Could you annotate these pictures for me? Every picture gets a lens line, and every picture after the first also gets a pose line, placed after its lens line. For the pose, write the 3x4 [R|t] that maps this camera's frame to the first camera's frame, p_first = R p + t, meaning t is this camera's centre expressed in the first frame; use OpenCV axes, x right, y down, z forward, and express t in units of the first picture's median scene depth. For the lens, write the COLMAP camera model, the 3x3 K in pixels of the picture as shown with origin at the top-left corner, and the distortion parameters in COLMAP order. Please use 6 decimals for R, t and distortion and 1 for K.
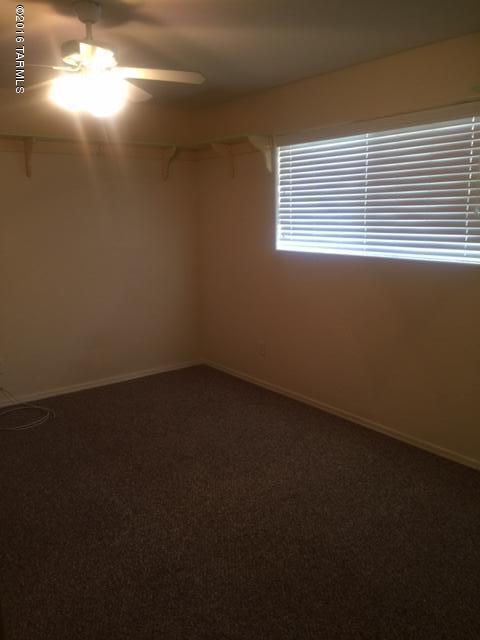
lens RADIAL K [[549.1, 0, 239.7], [0, 549.1, 319.2], [0, 0, 1]] dist [0.067744, -0.055524]
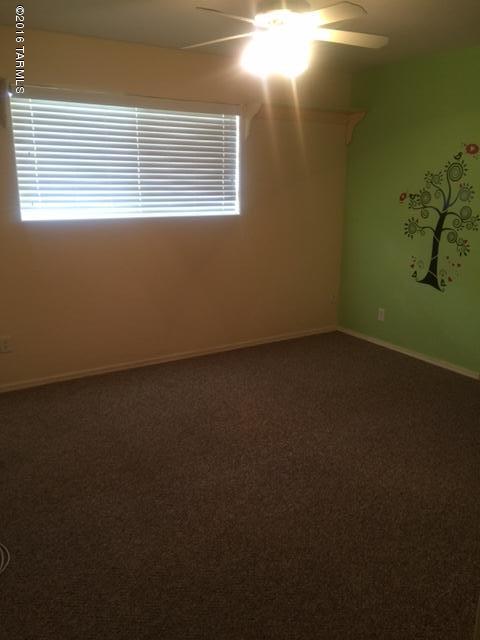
lens RADIAL K [[549.1, 0, 239.7], [0, 549.1, 320.9], [0, 0, 1]] dist [0.067744, -0.055524]
pose [[0.088860, -0.235474, 0.967810, -0.920998], [0.187694, 0.958205, 0.215904, -0.119804], [-0.978200, 0.162467, 0.129343, 0.700121]]
